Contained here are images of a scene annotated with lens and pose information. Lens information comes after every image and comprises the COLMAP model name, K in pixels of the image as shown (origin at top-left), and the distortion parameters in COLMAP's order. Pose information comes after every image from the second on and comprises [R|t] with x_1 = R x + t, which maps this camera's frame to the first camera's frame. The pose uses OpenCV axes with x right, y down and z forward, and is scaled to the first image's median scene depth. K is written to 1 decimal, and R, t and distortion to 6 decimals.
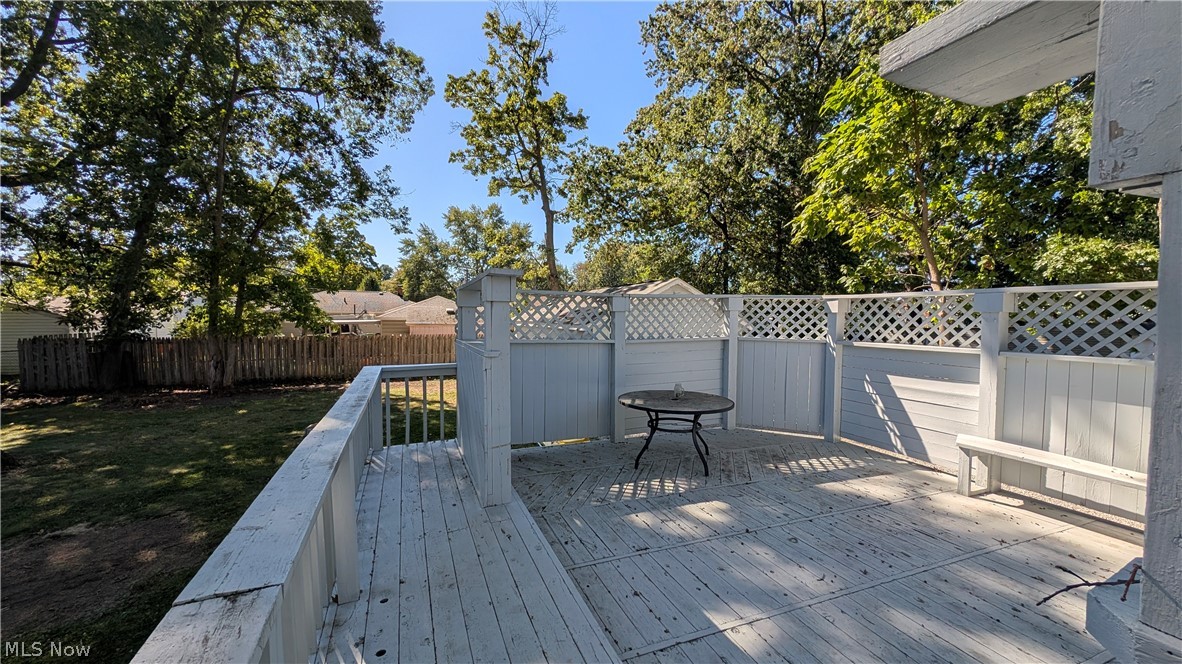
lens RADIAL K [[437.2, 0, 591.0], [0, 437.2, 332.0], [0, 0, 1]] dist [0.001408, 0.000014]
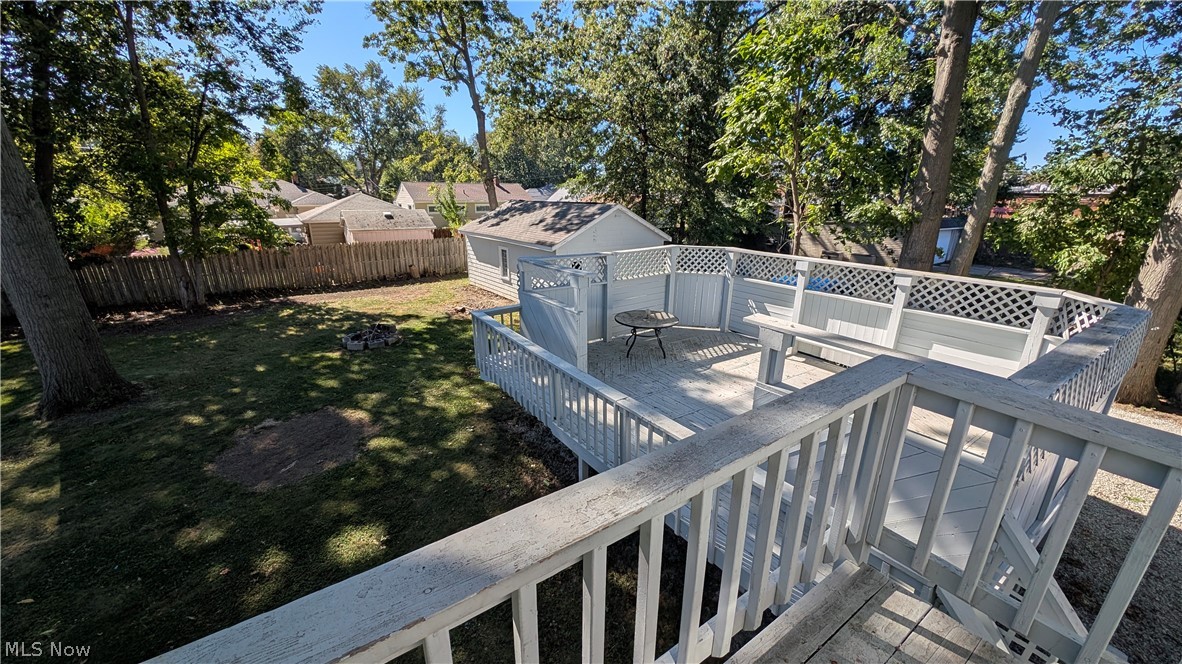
lens RADIAL K [[437.2, 0, 591.0], [0, 437.2, 332.0], [0, 0, 1]] dist [0.001408, 0.000014]
pose [[0.977003, -0.068497, 0.201926, -0.308879], [0.010443, 0.961233, 0.275540, -0.224952], [-0.212971, -0.267095, 0.939842, -0.508024]]
